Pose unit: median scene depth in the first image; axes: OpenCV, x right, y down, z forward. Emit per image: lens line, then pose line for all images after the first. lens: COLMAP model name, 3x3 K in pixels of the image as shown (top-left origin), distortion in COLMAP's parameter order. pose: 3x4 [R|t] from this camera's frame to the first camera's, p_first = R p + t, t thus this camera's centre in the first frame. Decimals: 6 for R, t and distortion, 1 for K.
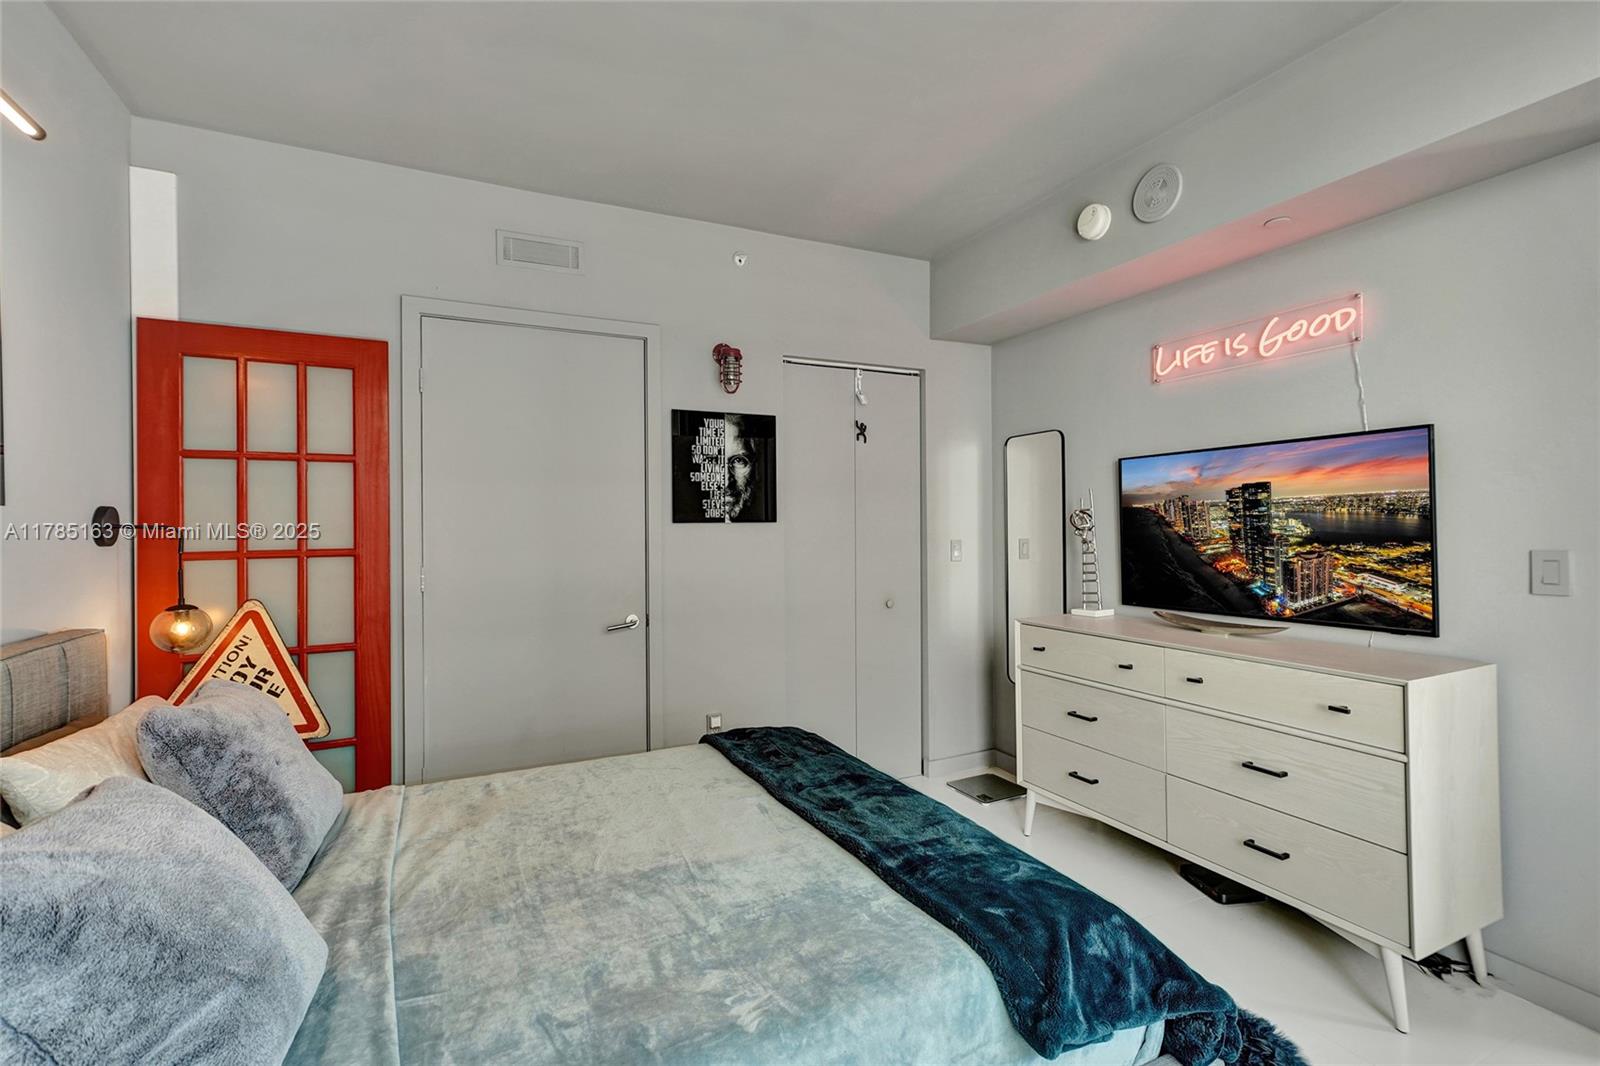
lens RADIAL K [[735.2, 0, 800.0], [0, 735.2, 533.0], [0, 0, 1]] dist [0.000189, 0.000343]
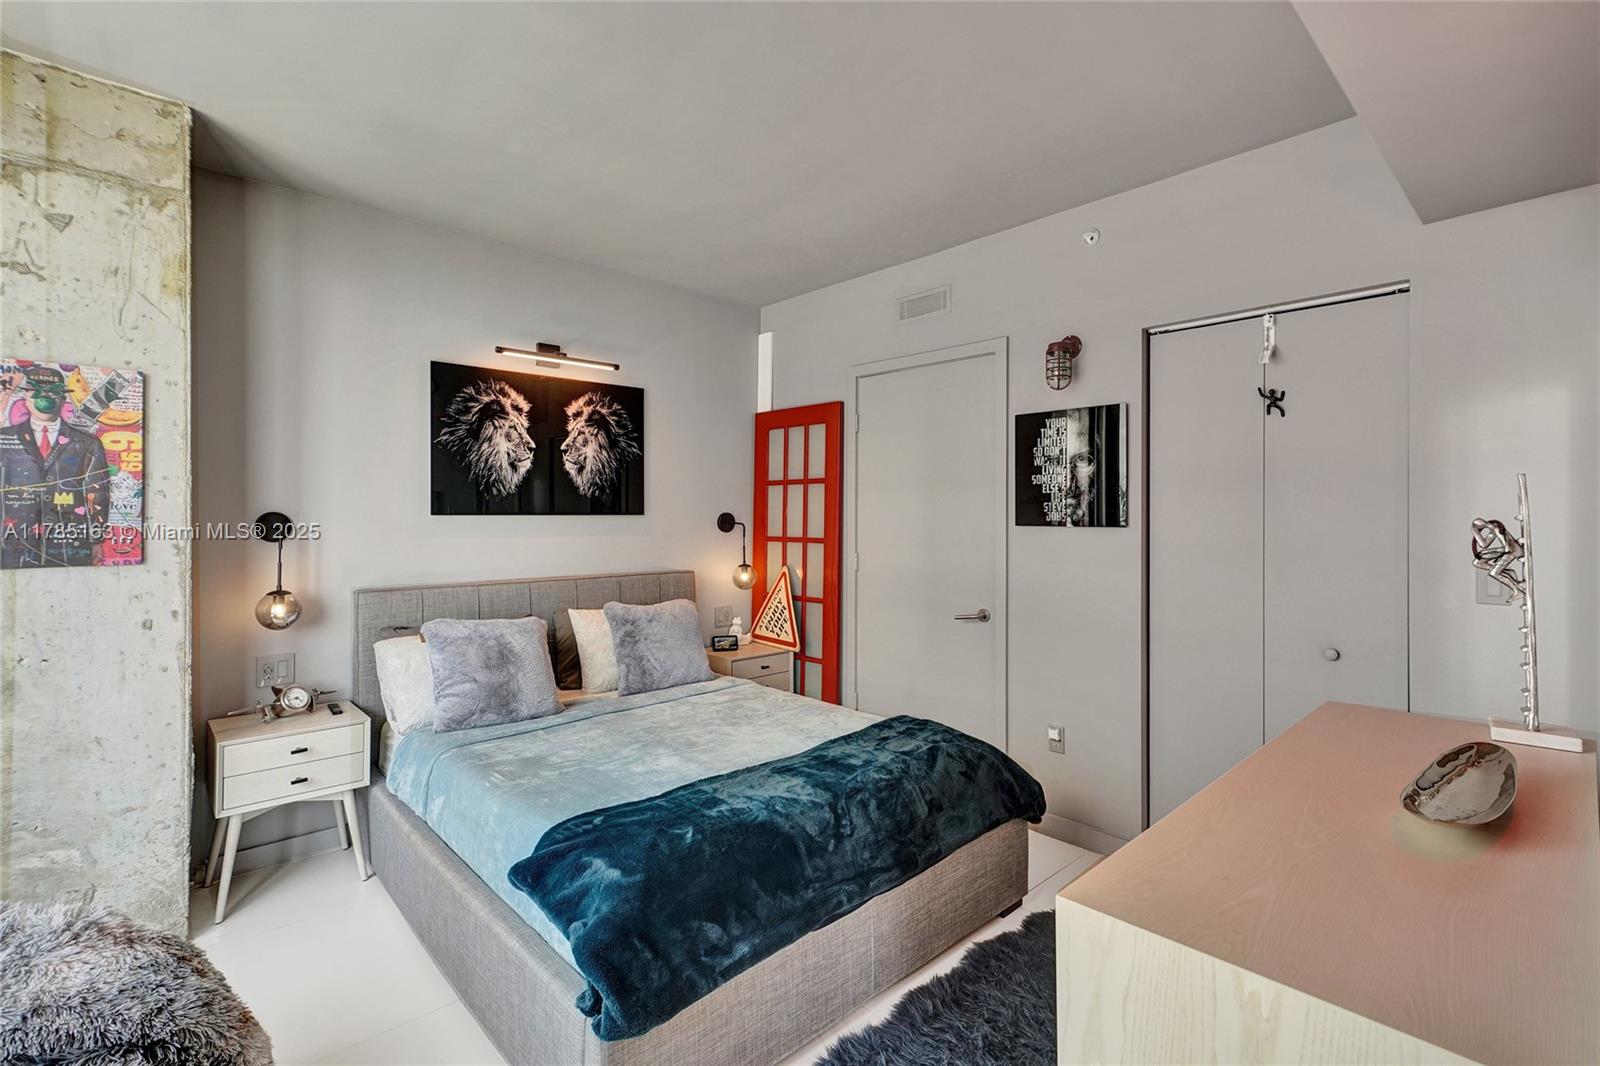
lens RADIAL K [[735.2, 0, 800.0], [0, 735.2, 533.0], [0, 0, 1]] dist [0.000189, 0.000343]
pose [[0.295245, 0.034258, -0.954807, 0.706709], [-0.011631, 0.999412, 0.032262, -0.032496], [0.955351, 0.001580, 0.295470, 0.398741]]
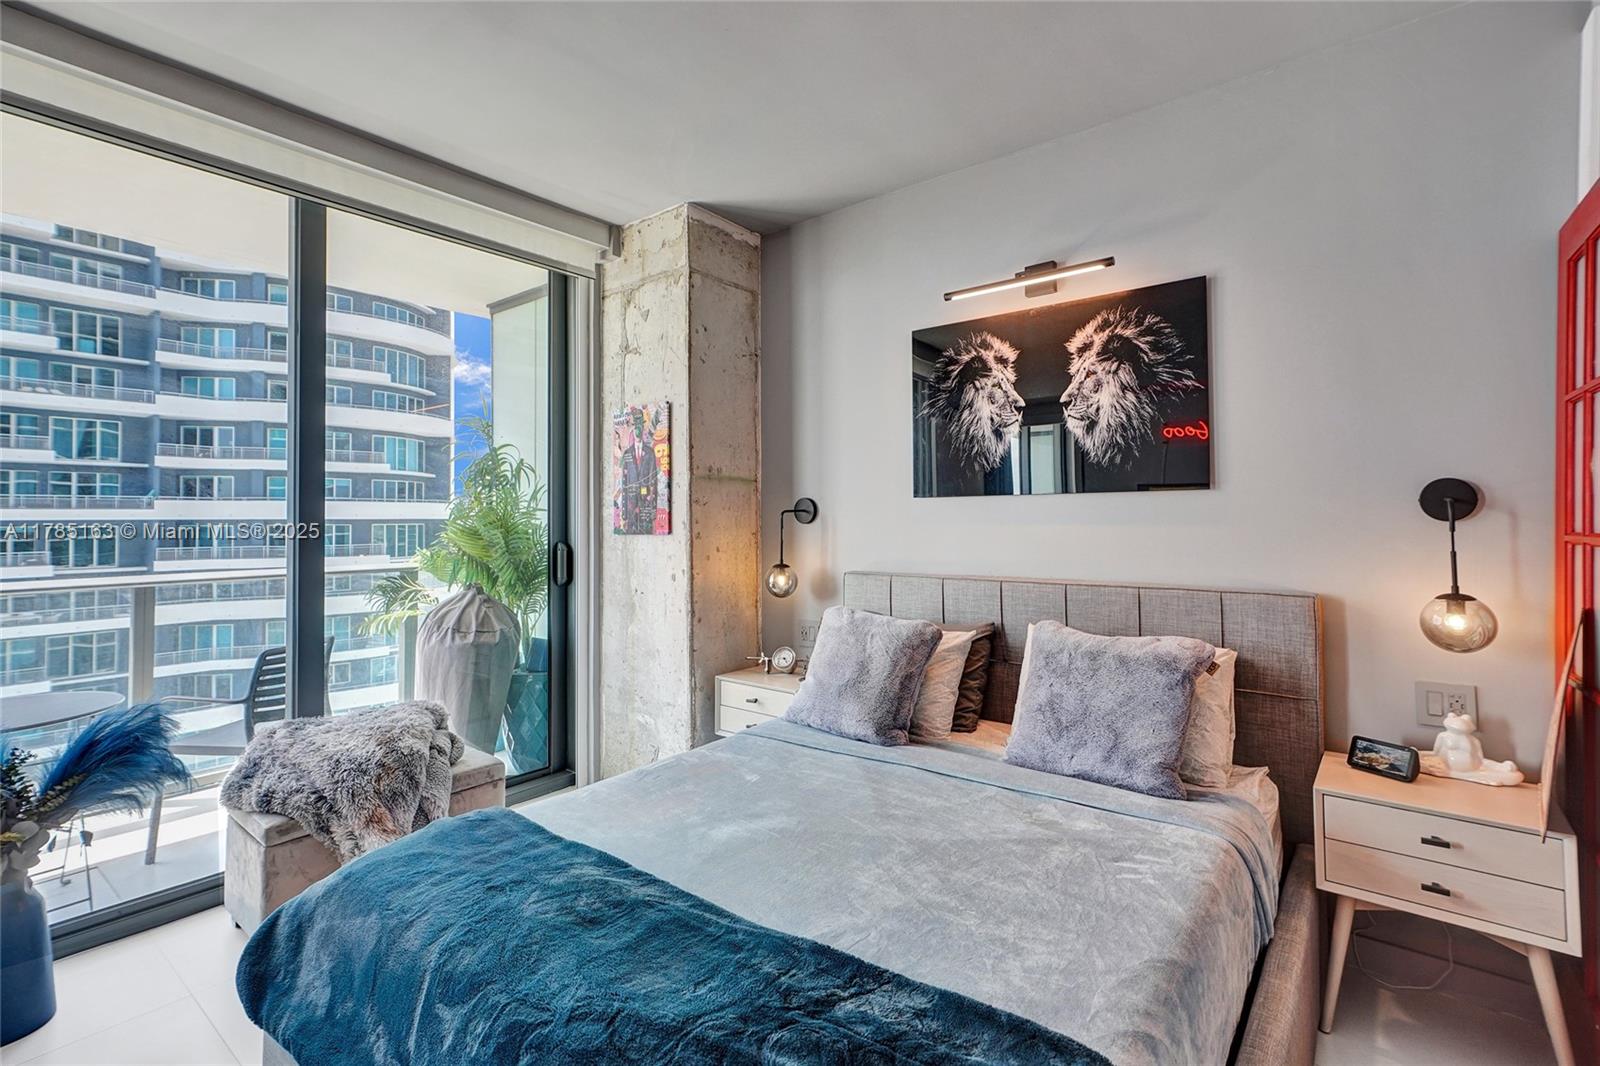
lens RADIAL K [[738.3, 0, 793.0], [0, 738.3, 519.9], [0, 0, 1]] dist [-0.002748, 0.000041]
pose [[-0.903597, 0.016924, -0.428050, 0.134756], [0.012300, 0.999832, 0.013567, -0.004760], [0.428207, 0.006994, -0.903653, 0.994324]]
